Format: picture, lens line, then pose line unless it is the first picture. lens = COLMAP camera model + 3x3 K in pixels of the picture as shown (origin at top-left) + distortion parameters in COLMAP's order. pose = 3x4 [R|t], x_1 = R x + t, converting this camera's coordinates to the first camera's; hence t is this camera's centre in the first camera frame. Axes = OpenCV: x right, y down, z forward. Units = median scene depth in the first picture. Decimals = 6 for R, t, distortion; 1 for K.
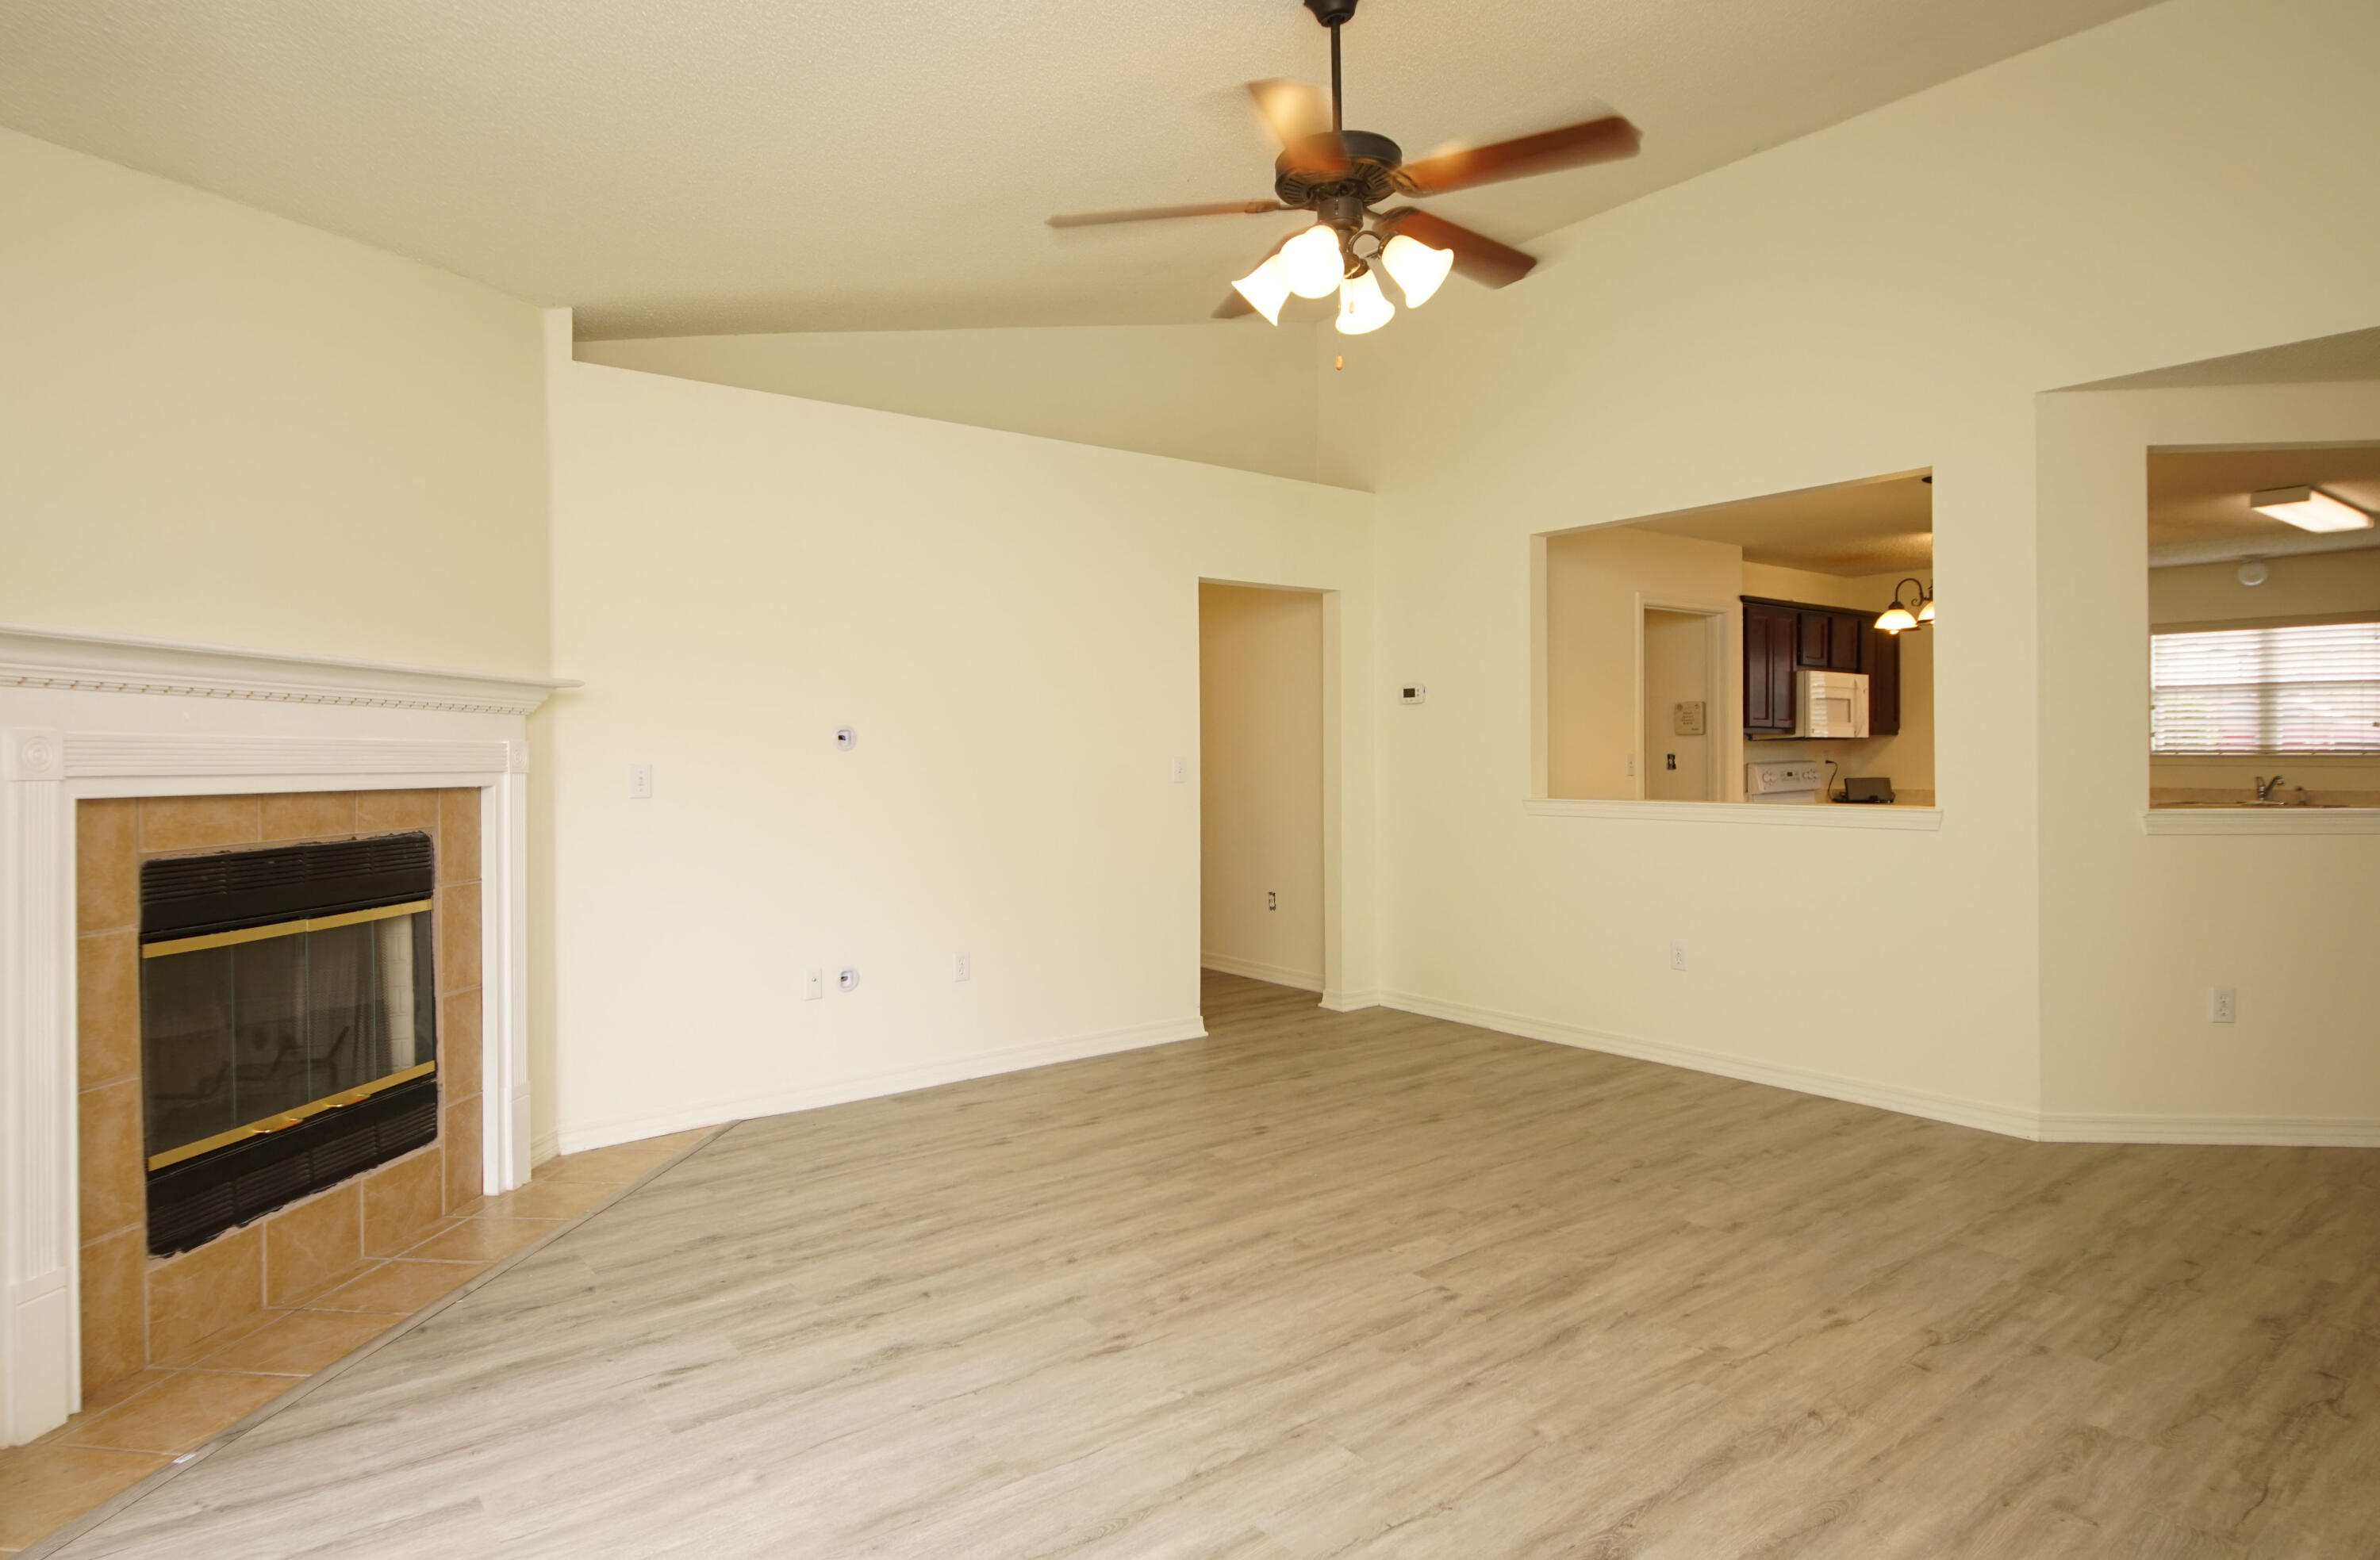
lens RADIAL K [[1303.2, 0, 1156.3], [0, 1303.2, 760.5], [0, 0, 1]] dist [0.033102, -0.035863]
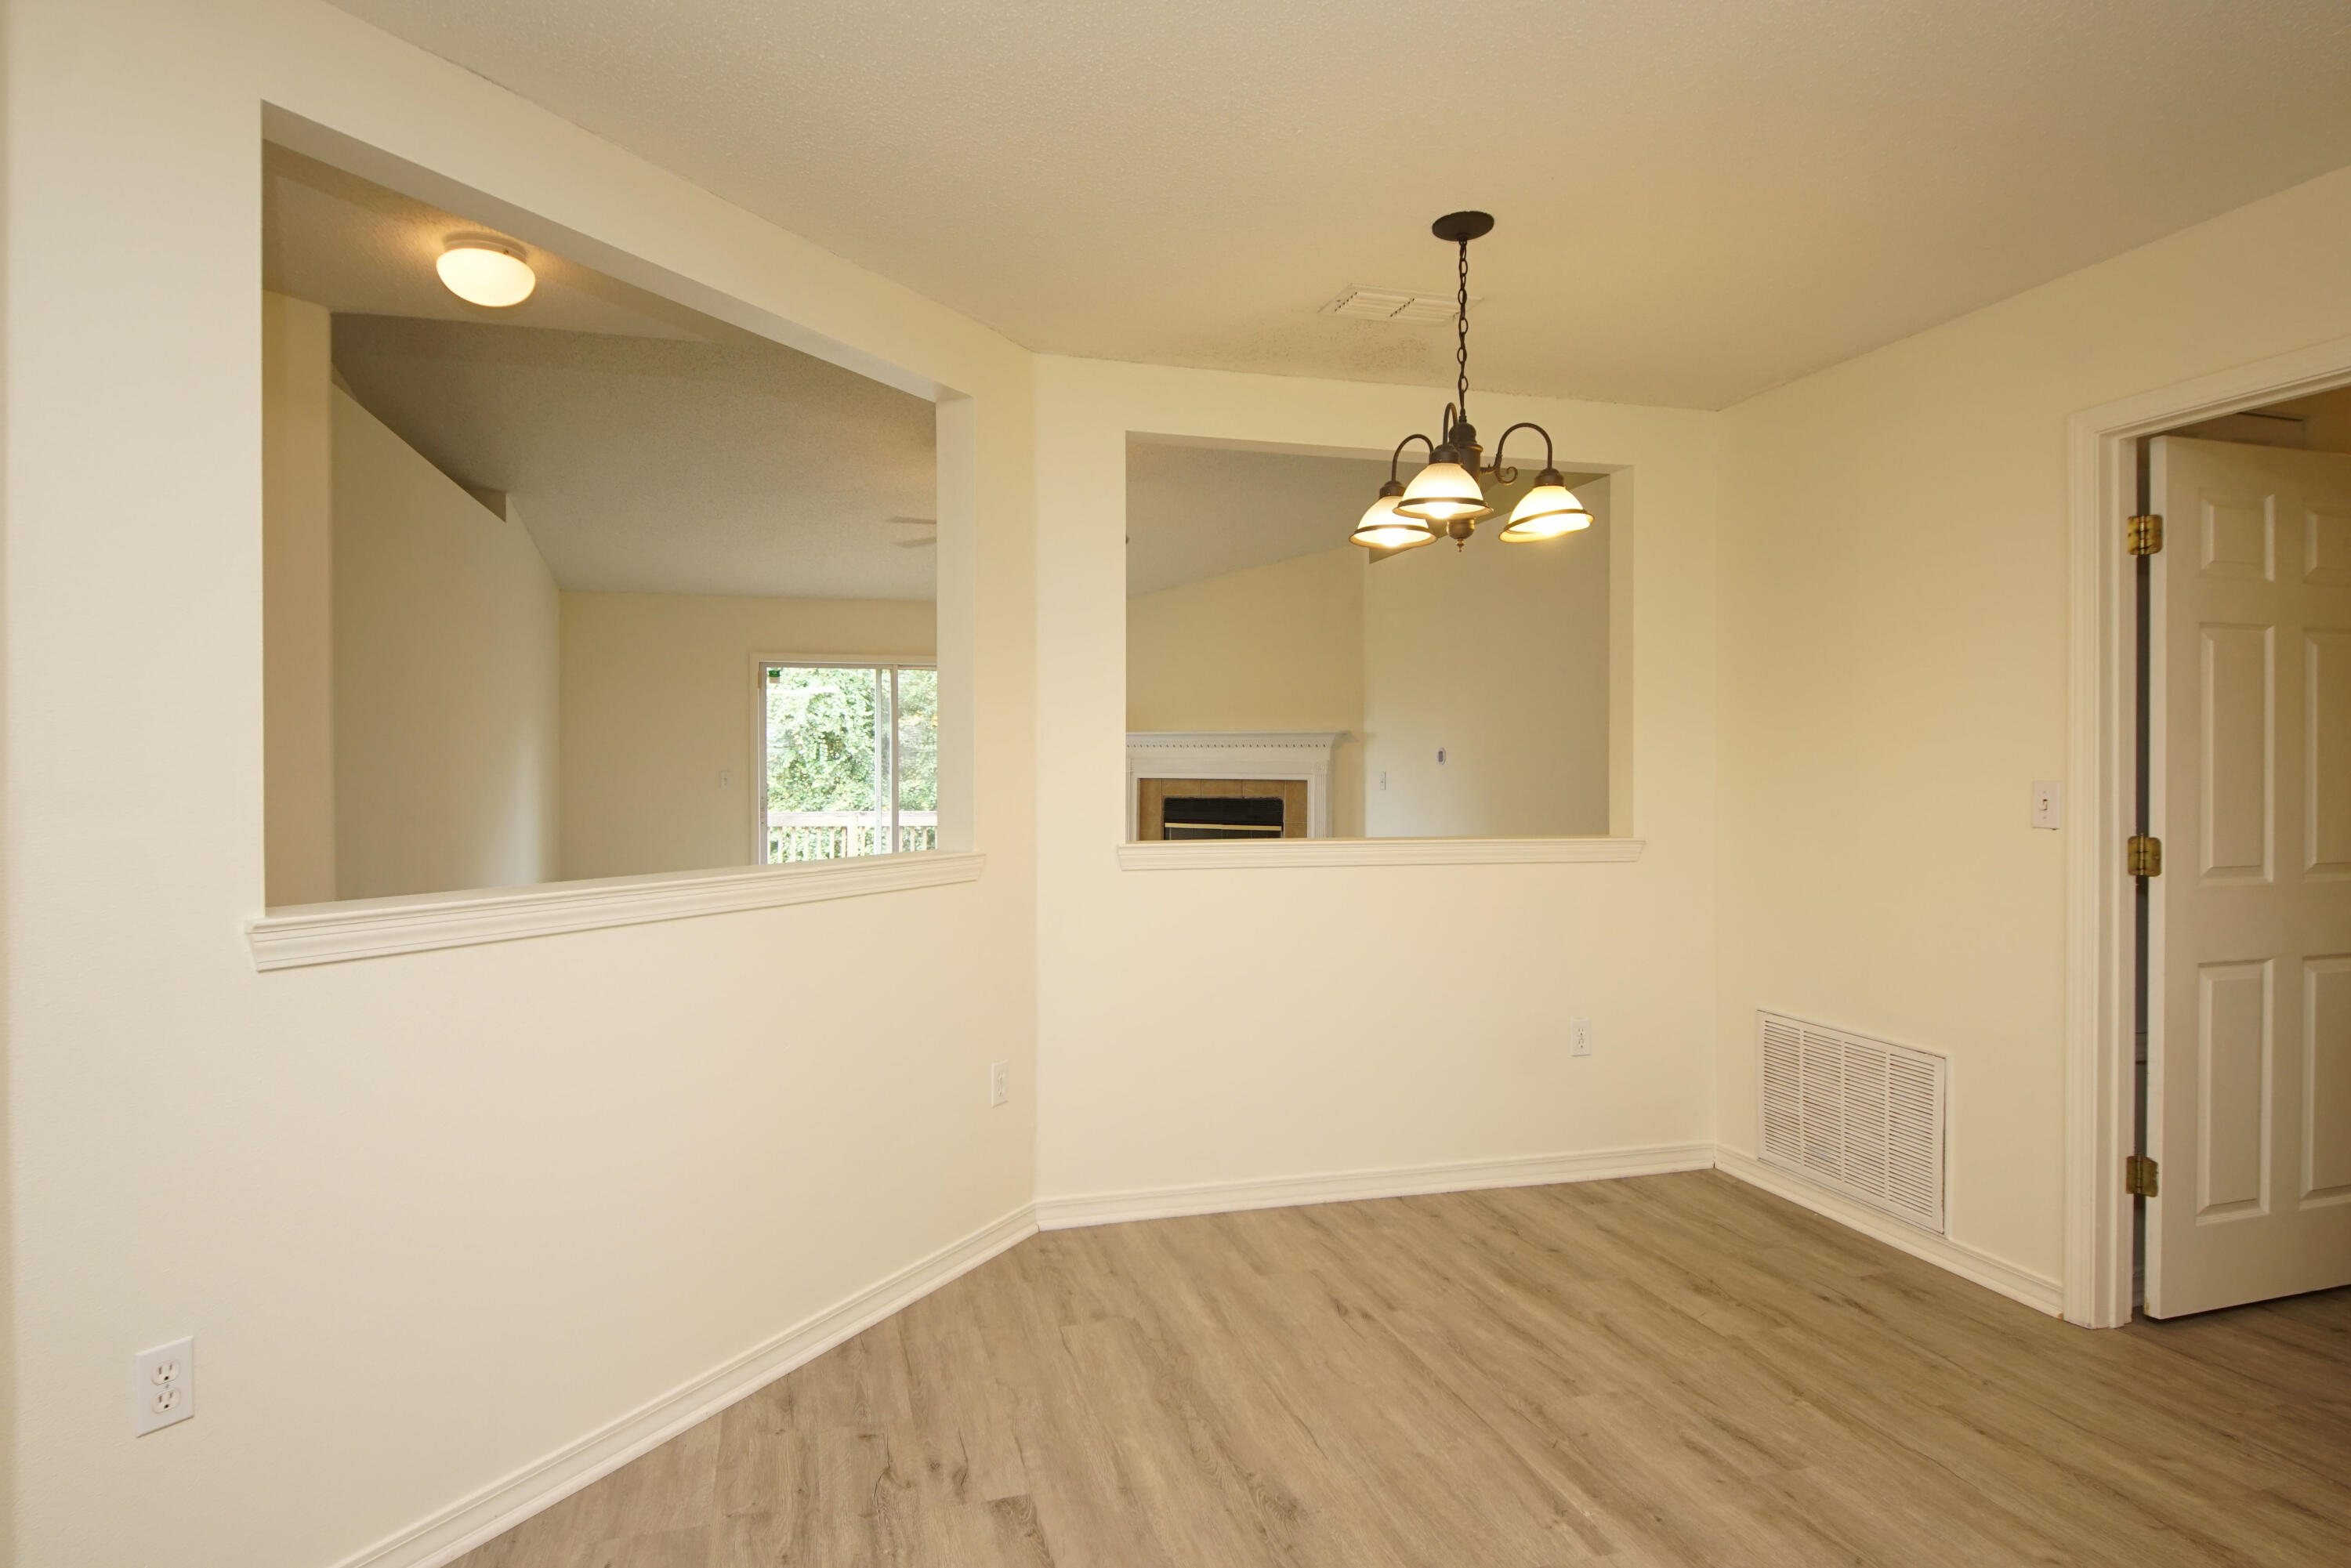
lens RADIAL K [[1262.5, 0, 1144.0], [0, 1262.5, 769.2], [0, 0, 1]] dist [0.030381, -0.032442]
pose [[-0.379904, 0.010449, -0.924967, 1.861185], [-0.003541, 0.999912, 0.012750, -0.029516], [0.925019, 0.008119, -0.379833, 1.836858]]
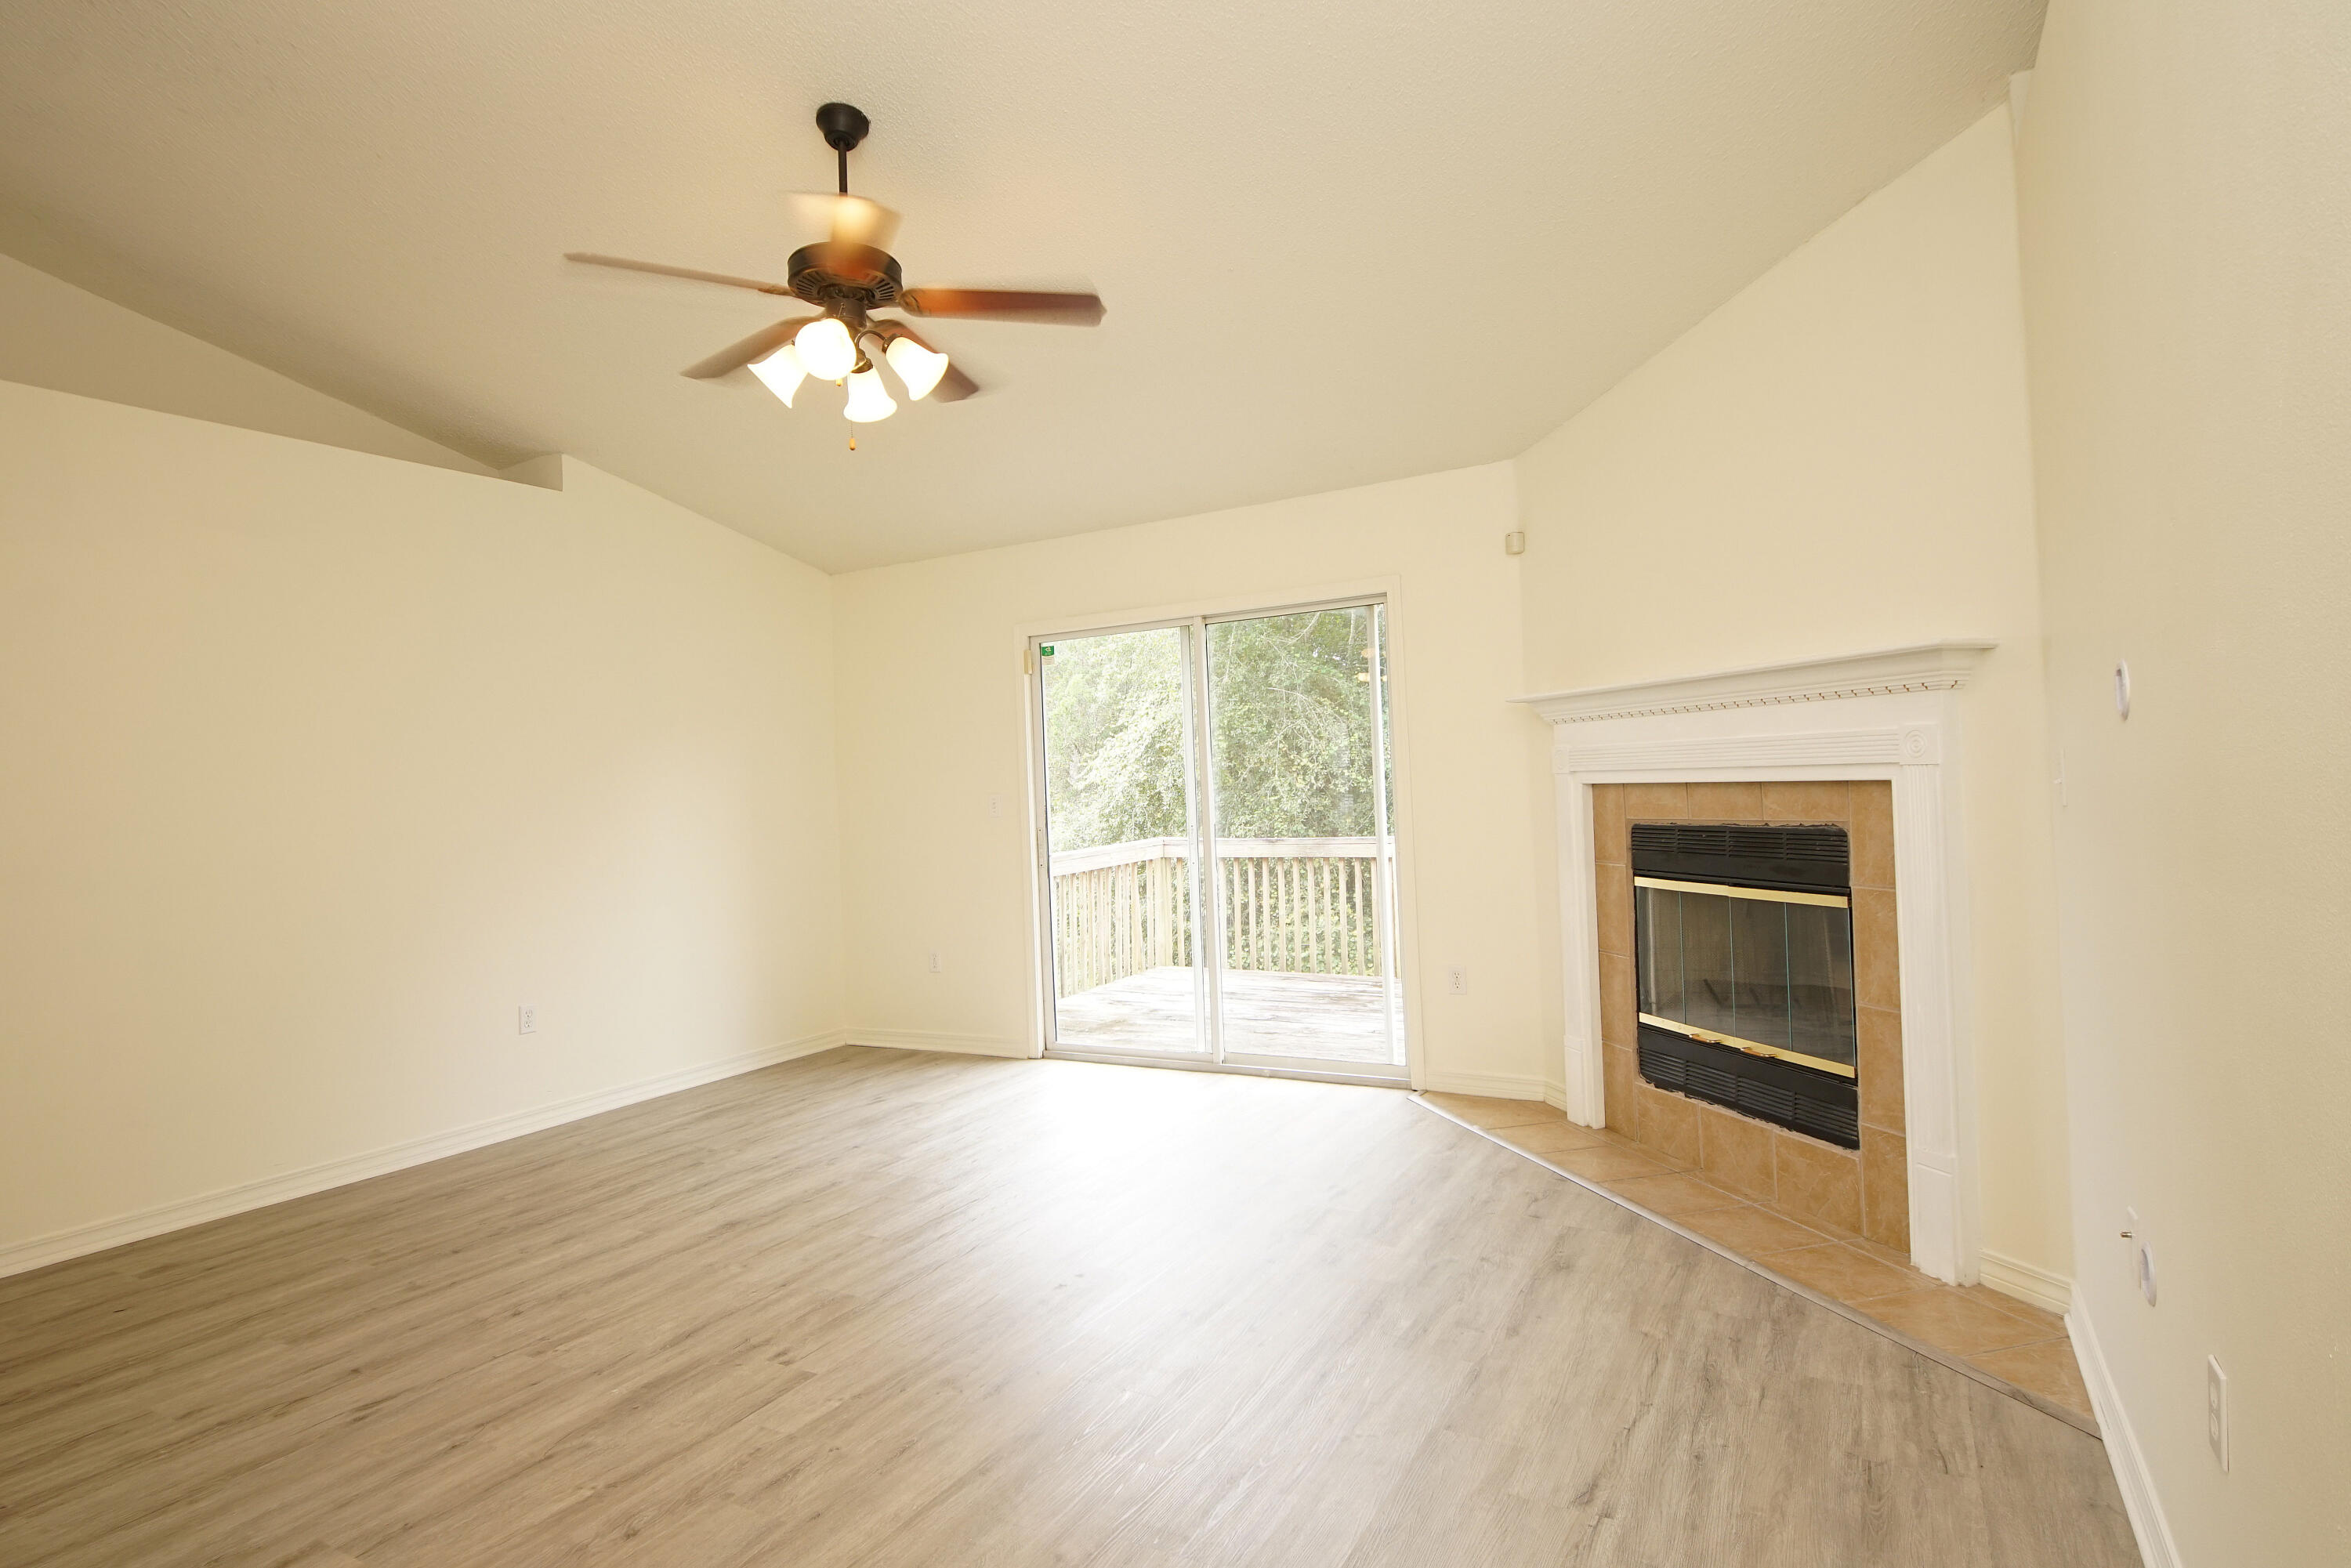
lens RADIAL K [[1262.5, 0, 1144.0], [0, 1262.5, 769.2], [0, 0, 1]] dist [0.030381, -0.032442]
pose [[-0.921472, 0.038614, -0.386521, 0.302945], [0.043955, 0.999021, -0.004985, -0.005739], [0.385951, -0.021583, -0.922267, 1.856815]]
